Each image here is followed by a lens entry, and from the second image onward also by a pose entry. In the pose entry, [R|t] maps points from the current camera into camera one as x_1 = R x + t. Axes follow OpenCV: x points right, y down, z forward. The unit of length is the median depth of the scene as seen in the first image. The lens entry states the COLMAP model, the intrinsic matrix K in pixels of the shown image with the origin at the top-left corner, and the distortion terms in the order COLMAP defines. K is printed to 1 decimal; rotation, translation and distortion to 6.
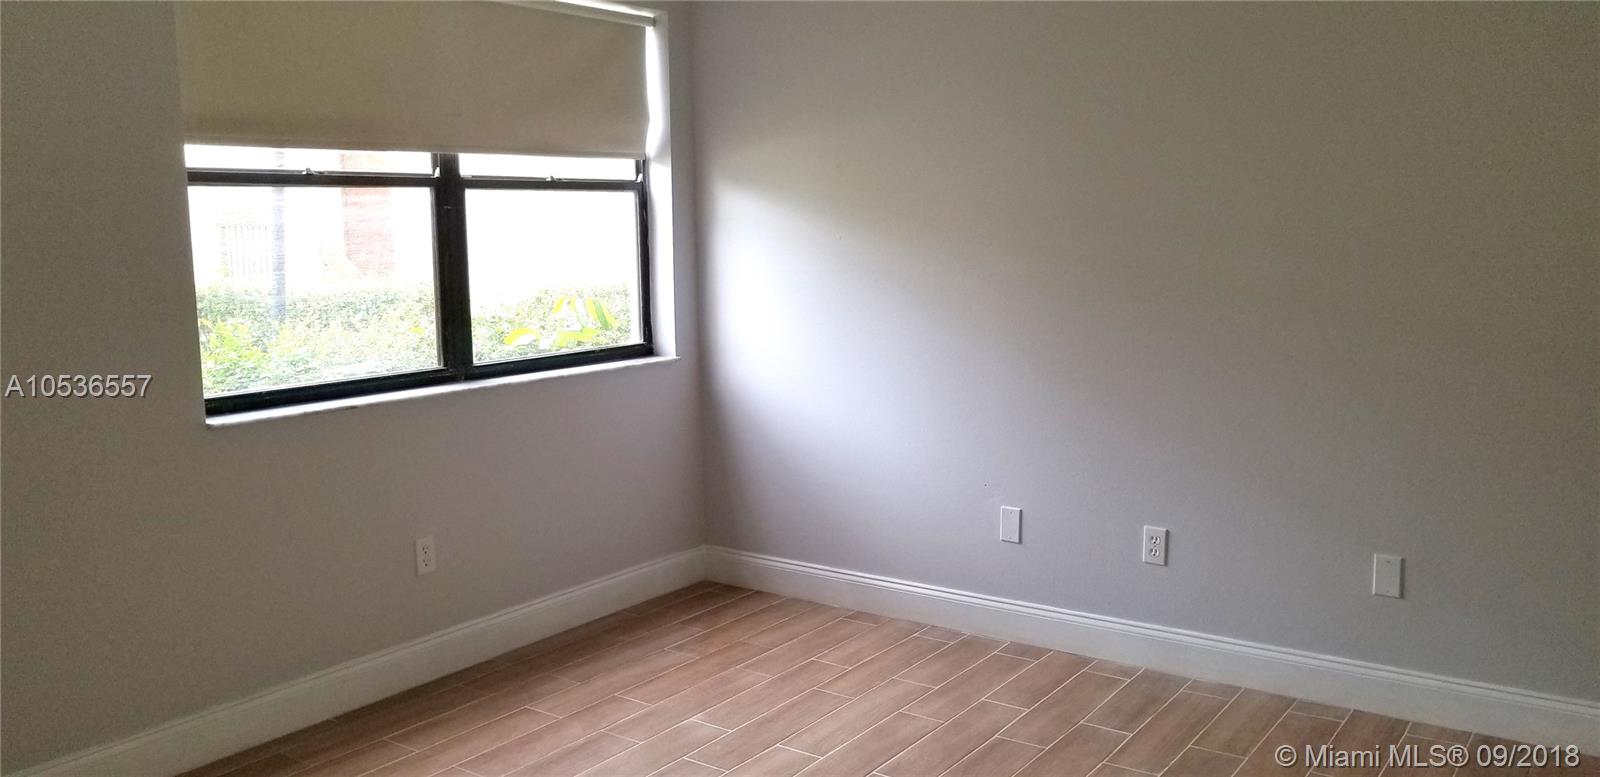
lens RADIAL K [[1177.6, 0, 797.7], [0, 1177.6, 371.5], [0, 0, 1]] dist [0.001495, 0.001708]
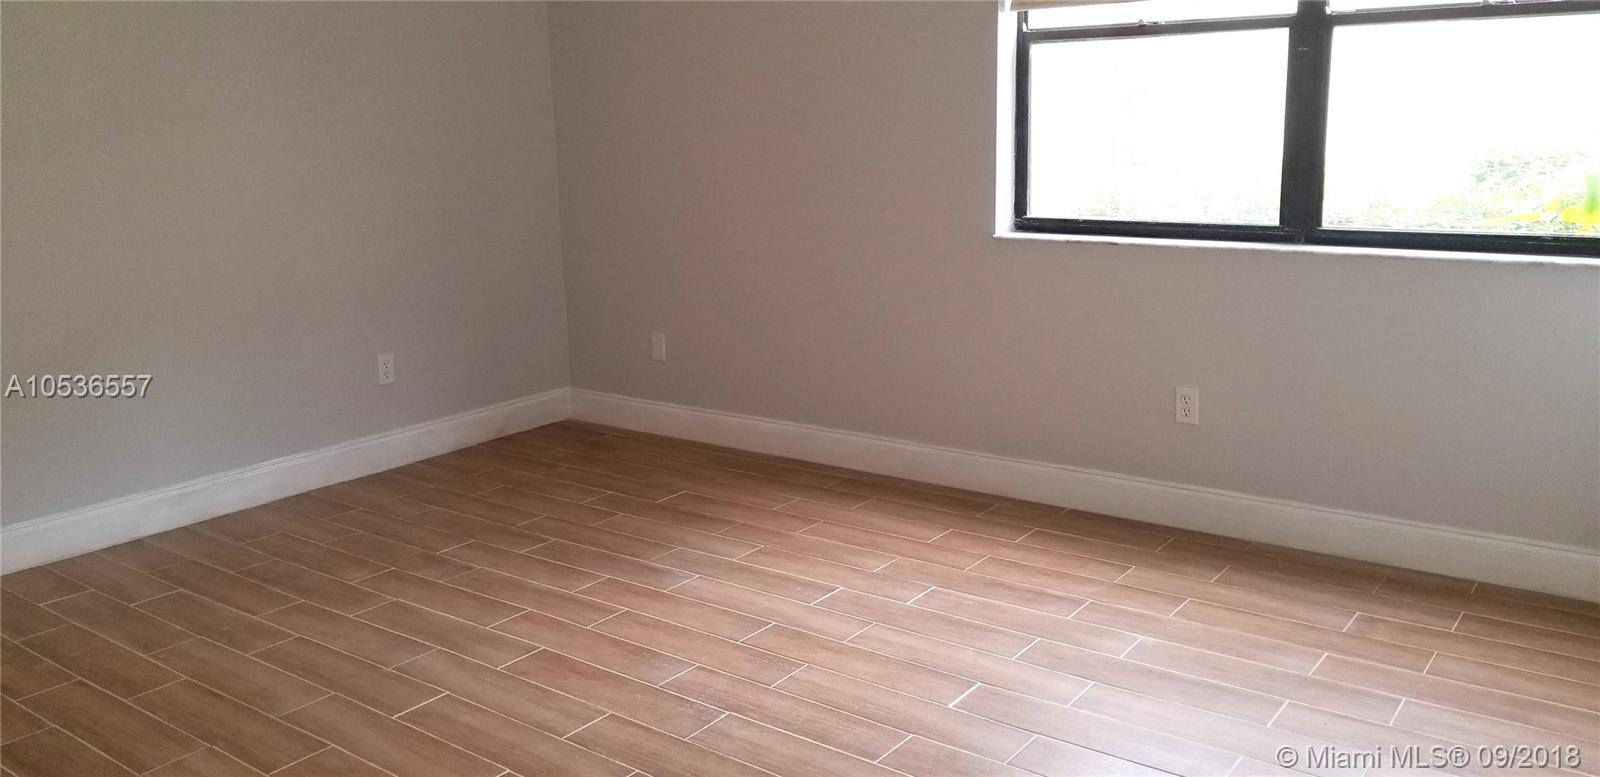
lens RADIAL K [[1259.7, 0, 796.3], [0, 1259.7, 359.0], [0, 0, 1]] dist [-0.002115, -0.002374]
pose [[0.025668, 0.216115, -0.976030, 0.715133], [-0.096086, 0.972365, 0.212777, -0.079263], [0.995042, 0.088322, 0.045725, 0.613327]]
